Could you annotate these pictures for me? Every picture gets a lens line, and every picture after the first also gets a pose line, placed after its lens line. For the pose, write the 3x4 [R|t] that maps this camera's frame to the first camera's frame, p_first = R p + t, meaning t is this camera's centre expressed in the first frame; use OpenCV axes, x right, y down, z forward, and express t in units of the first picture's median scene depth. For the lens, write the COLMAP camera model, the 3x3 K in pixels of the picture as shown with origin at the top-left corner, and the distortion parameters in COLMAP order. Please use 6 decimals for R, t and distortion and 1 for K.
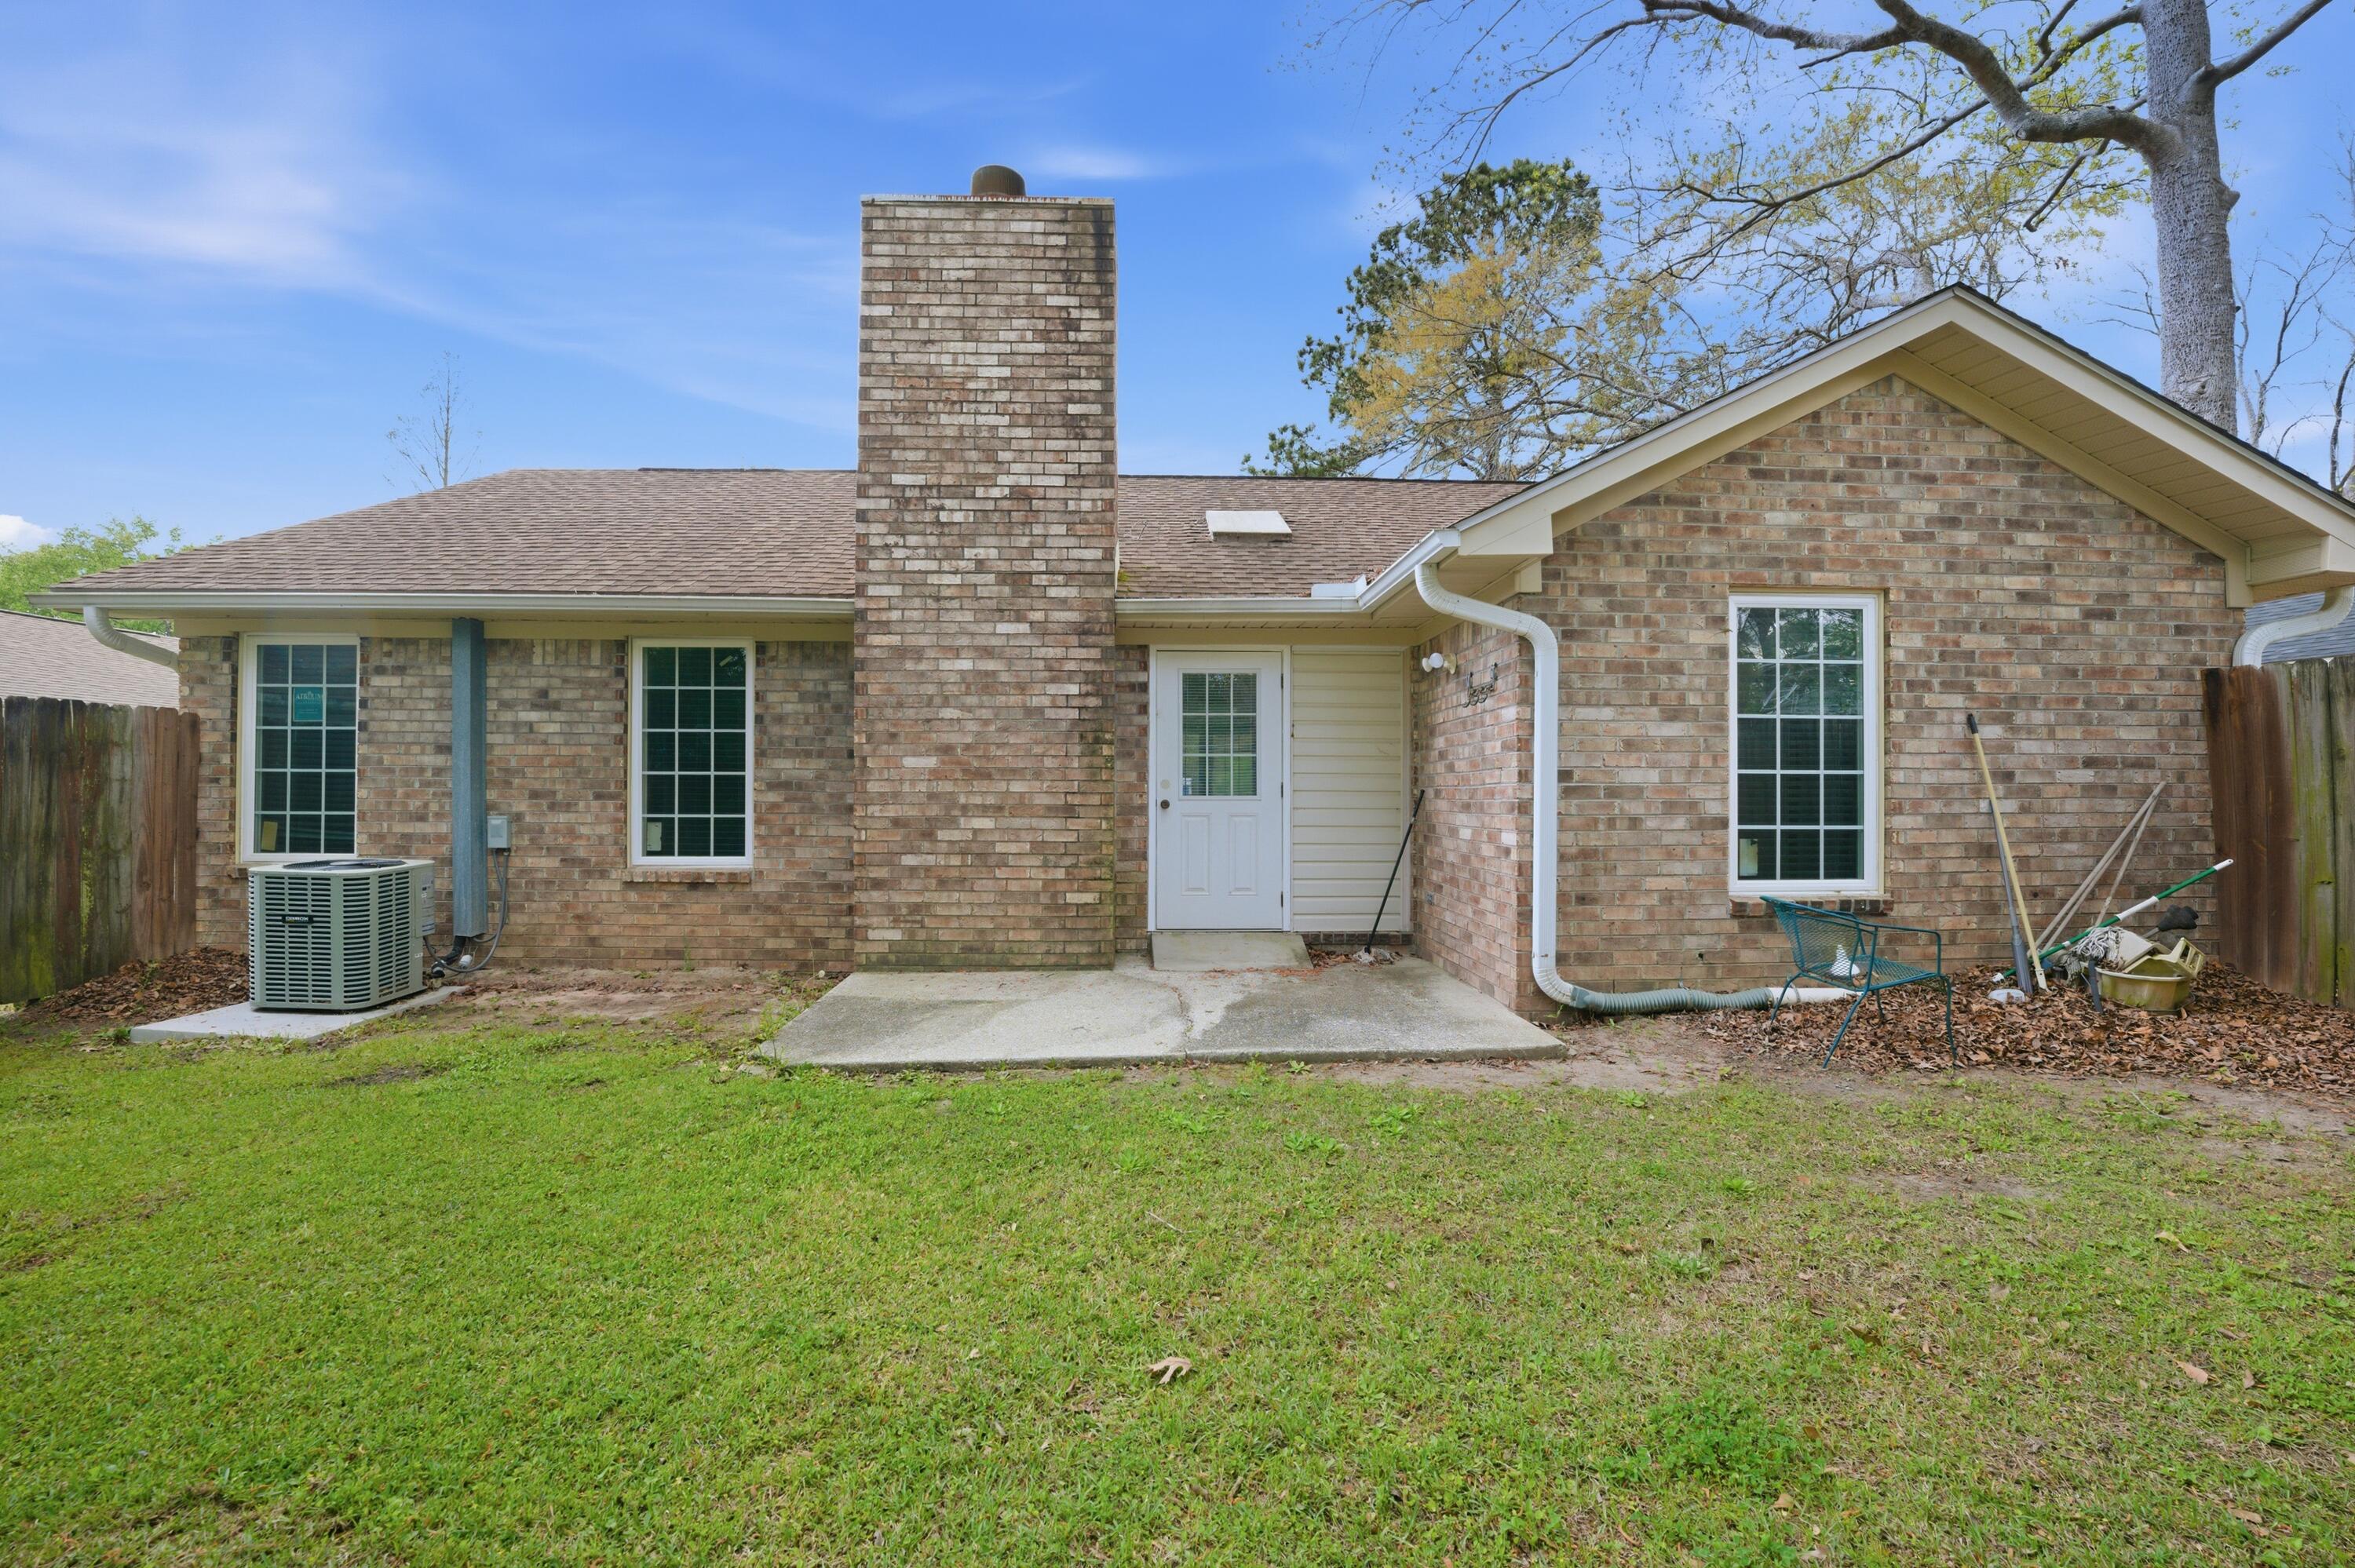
lens RADIAL K [[968.2, 0, 1177.4], [0, 968.2, 786.7], [0, 0, 1]] dist [-0.025033, 0.001443]
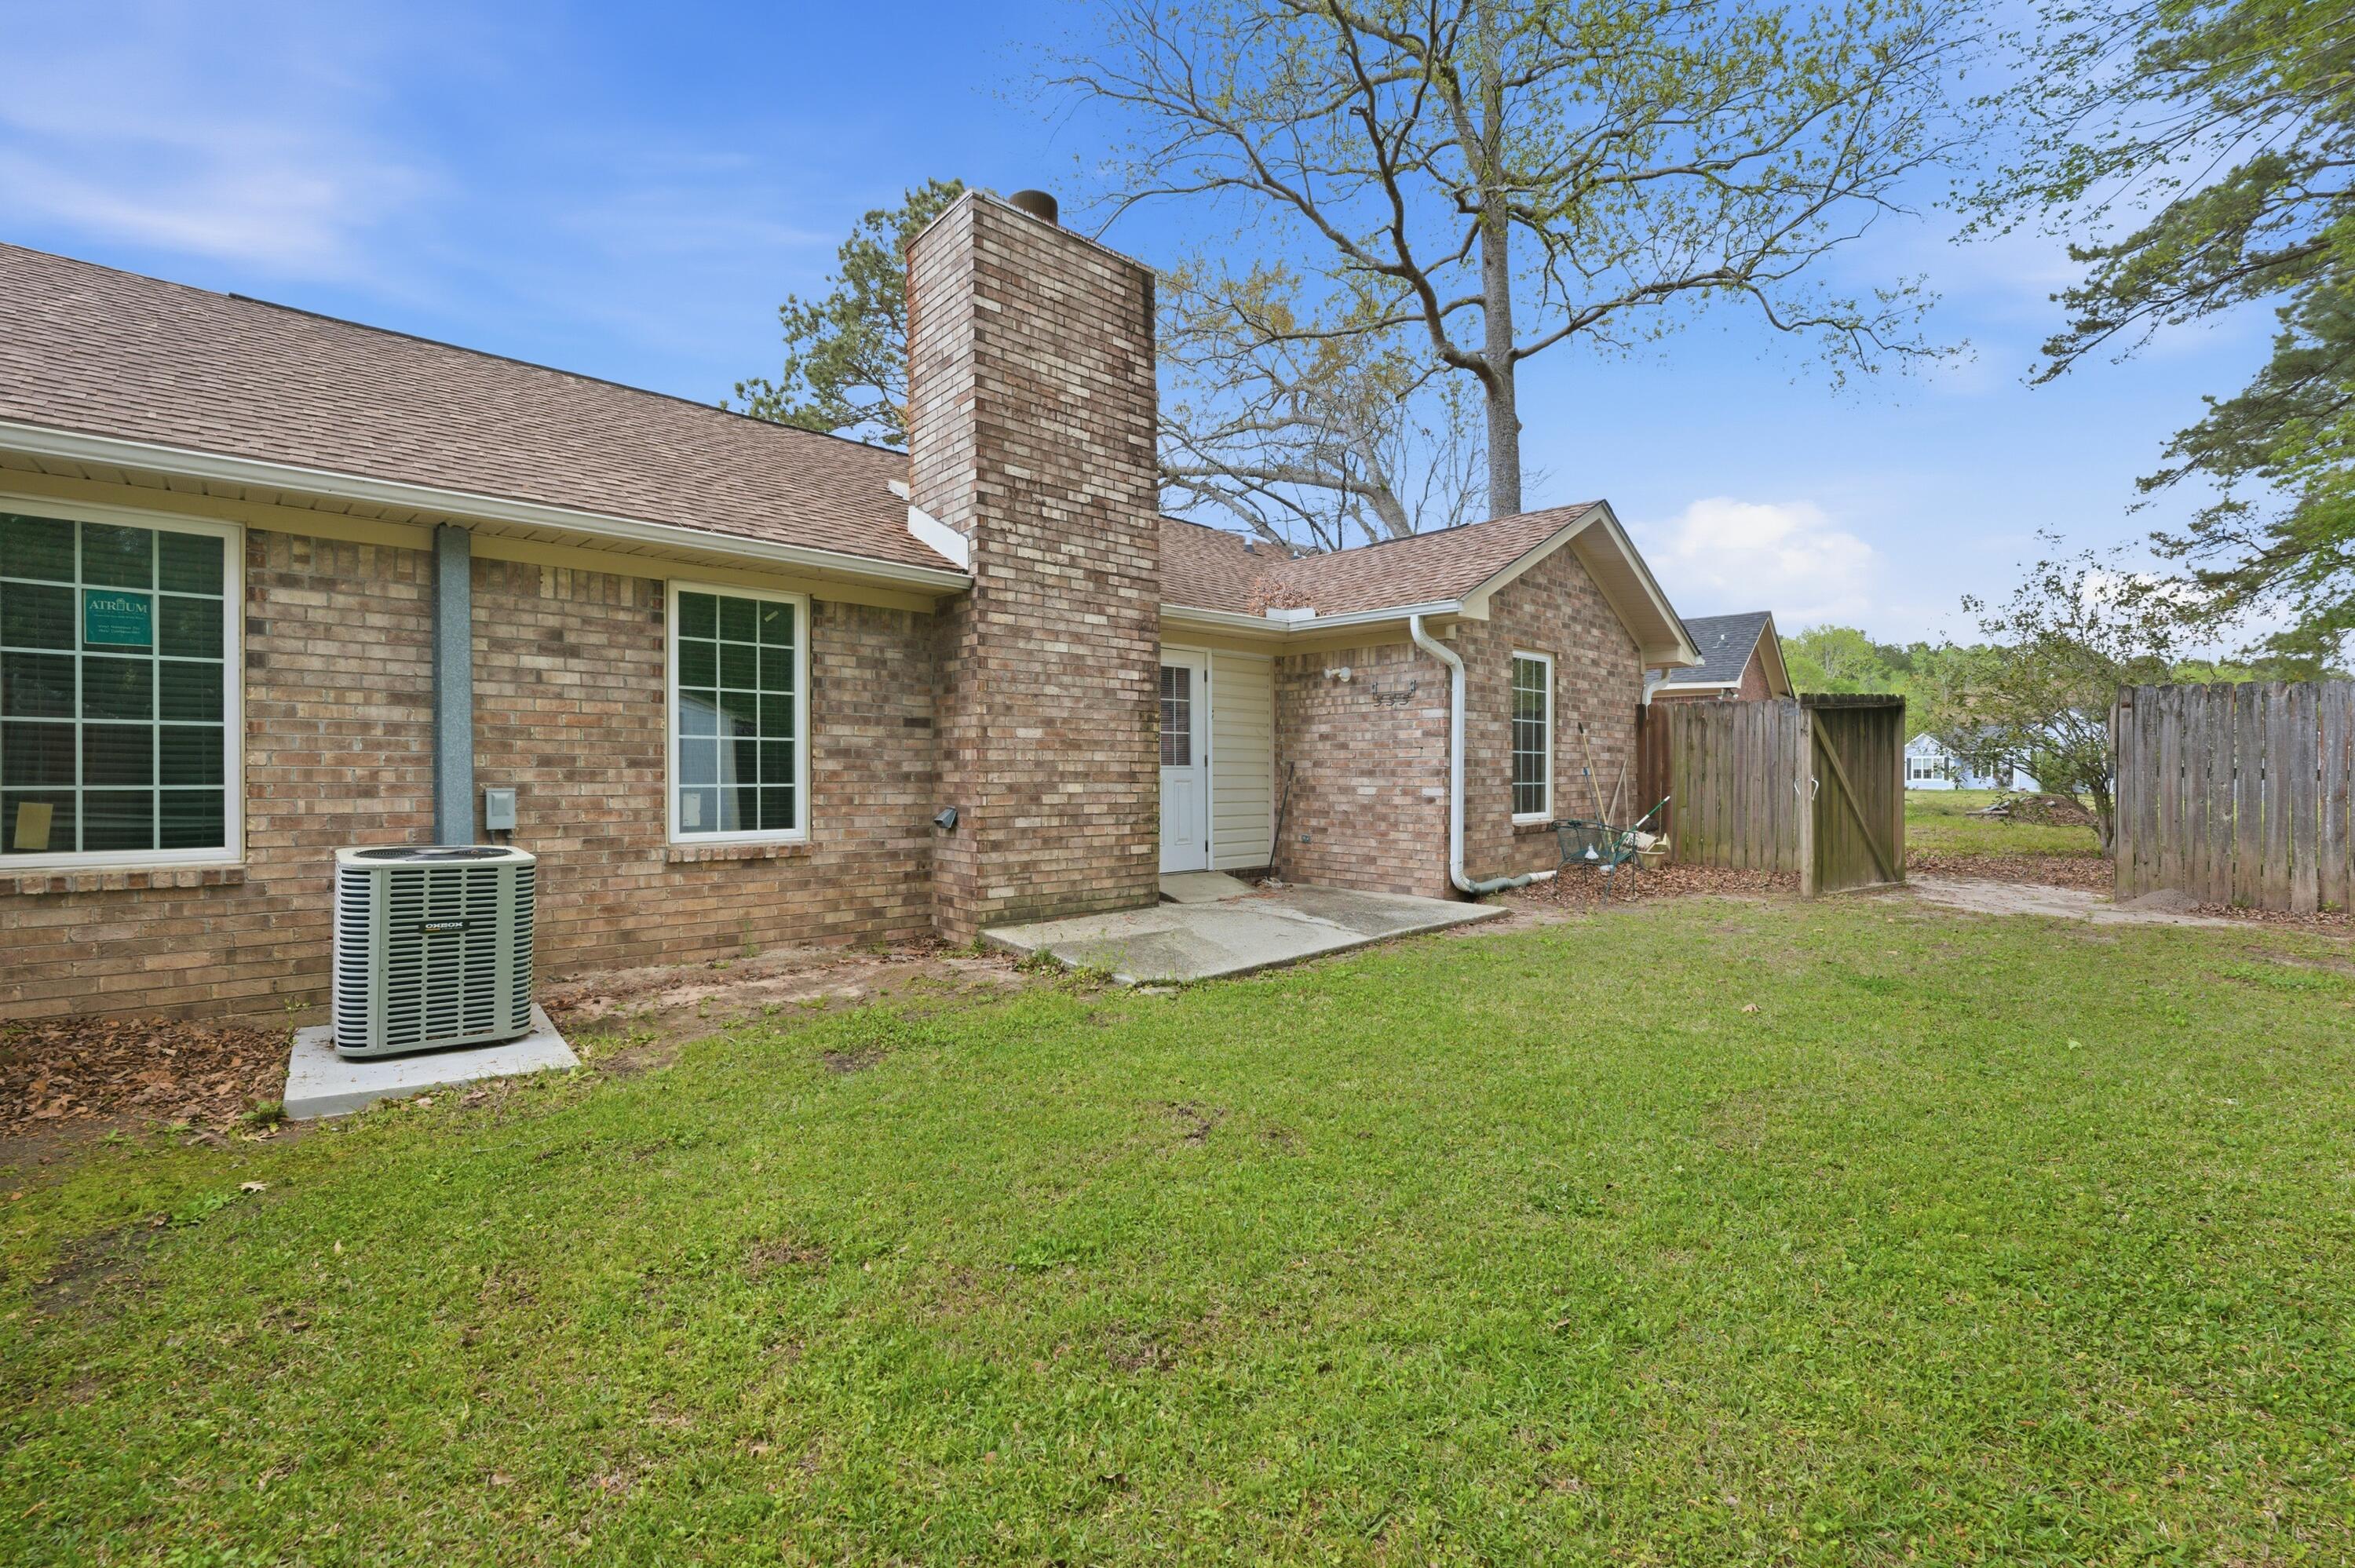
lens RADIAL K [[968.2, 0, 1181.2], [0, 968.2, 778.1], [0, 0, 1]] dist [-0.025033, 0.001443]
pose [[0.759274, -0.005058, 0.650752, -0.833841], [-0.005387, 0.999887, 0.014057, 0.009114], [-0.650749, -0.014179, 0.759161, 0.051666]]
